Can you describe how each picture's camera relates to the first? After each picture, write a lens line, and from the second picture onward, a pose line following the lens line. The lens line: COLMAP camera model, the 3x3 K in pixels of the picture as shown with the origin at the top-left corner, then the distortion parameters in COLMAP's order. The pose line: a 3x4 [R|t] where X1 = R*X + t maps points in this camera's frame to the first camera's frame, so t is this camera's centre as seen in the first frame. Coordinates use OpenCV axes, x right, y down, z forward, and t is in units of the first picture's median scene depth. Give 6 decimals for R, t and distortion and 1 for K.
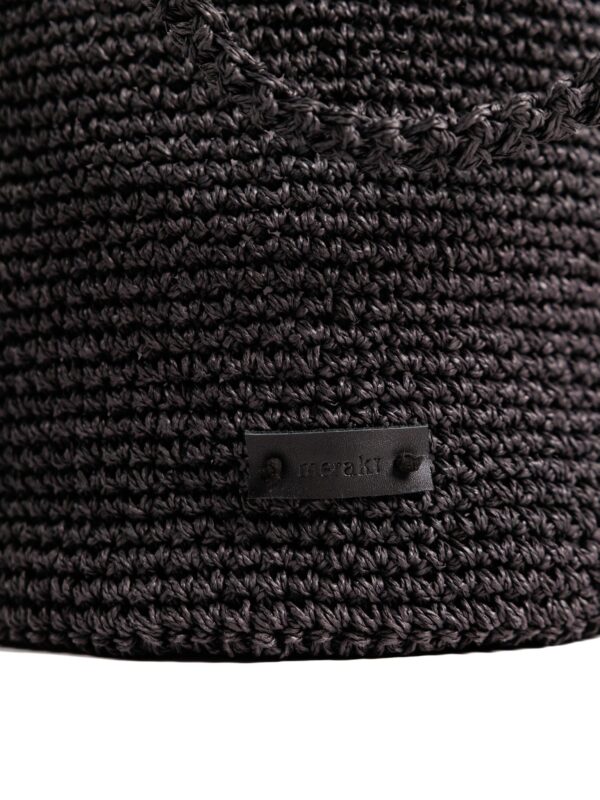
lens RADIAL K [[1755.7, 0, 300.0], [0, 1755.7, 400.3], [0, 0, 1]] dist [-0.016868, 0.000000]
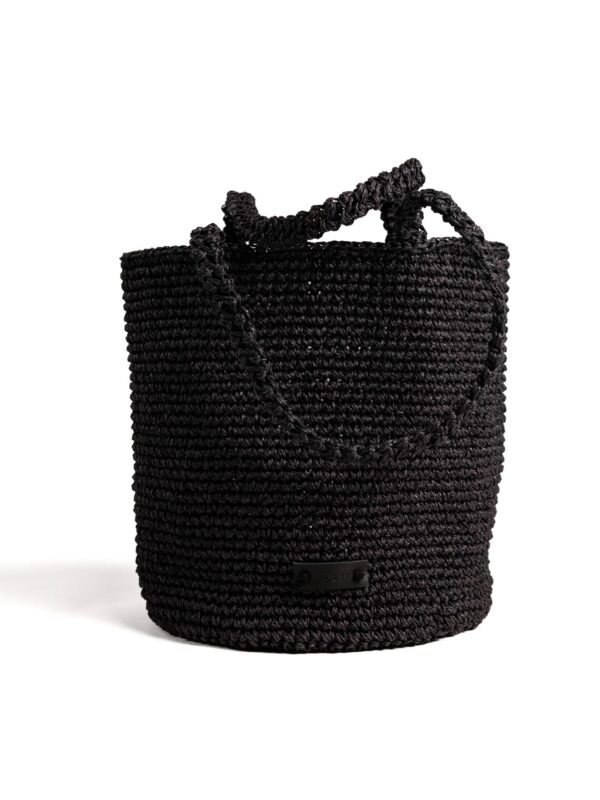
lens RADIAL K [[1230.9, 0, 300.0], [0, 1230.9, 399.6], [0, 0, 1]] dist [-0.020198, 0.000000]
pose [[0.999958, 0.007894, 0.004588, -0.030627], [-0.008077, 0.999113, 0.041332, -0.274388], [-0.004258, -0.041367, 0.999135, -0.701766]]
